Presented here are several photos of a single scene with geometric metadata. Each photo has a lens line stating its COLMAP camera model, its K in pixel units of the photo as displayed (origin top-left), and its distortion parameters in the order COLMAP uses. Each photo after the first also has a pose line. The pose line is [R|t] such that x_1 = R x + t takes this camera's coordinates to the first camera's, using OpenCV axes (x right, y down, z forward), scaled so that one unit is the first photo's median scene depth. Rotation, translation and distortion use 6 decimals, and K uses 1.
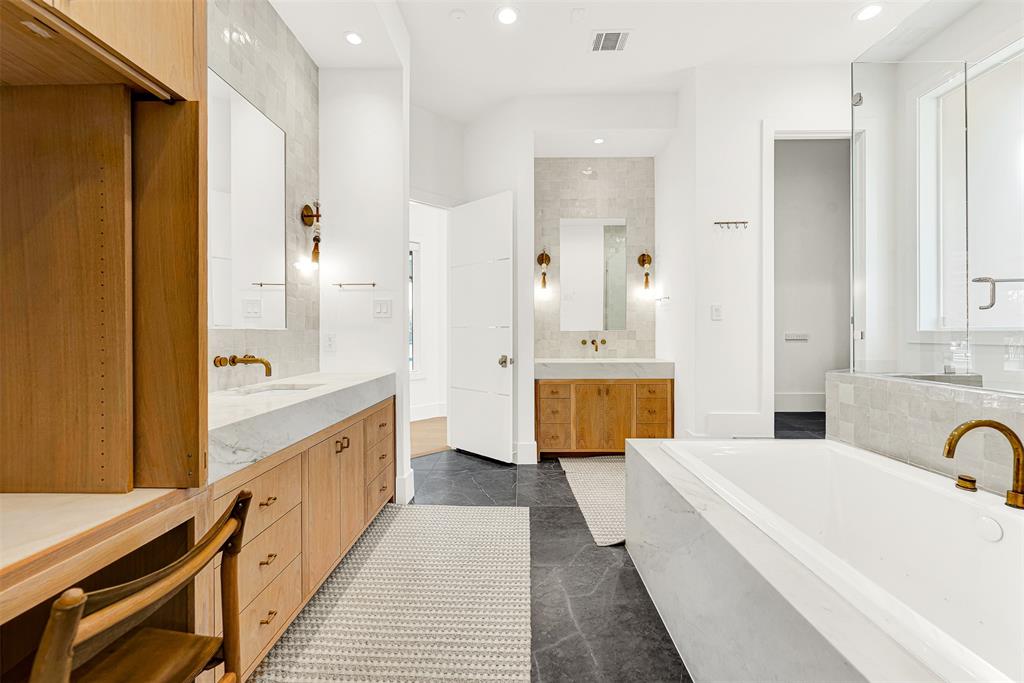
lens RADIAL K [[419.3, 0, 511.6], [0, 419.3, 338.6], [0, 0, 1]] dist [0.001354, -0.000826]
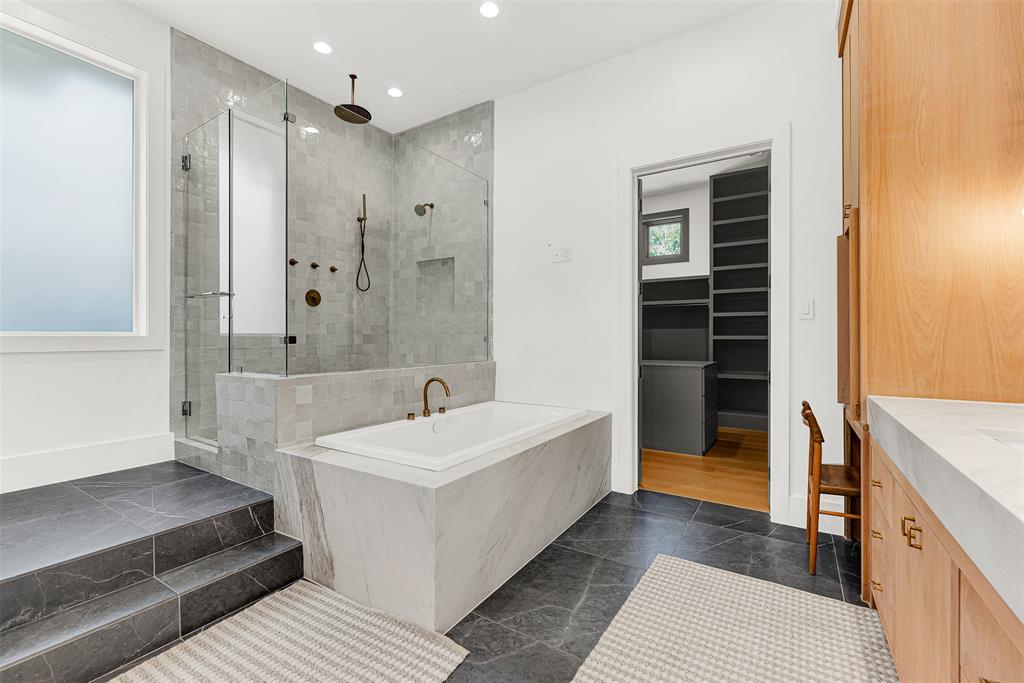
lens RADIAL K [[419.3, 0, 517.5], [0, 419.3, 340.6], [0, 0, 1]] dist [0.001354, -0.000826]
pose [[-0.854102, -0.003098, 0.520097, -0.248542], [-0.000589, 0.999987, 0.004989, -0.013351], [-0.520106, 0.003955, -0.854093, 1.826220]]
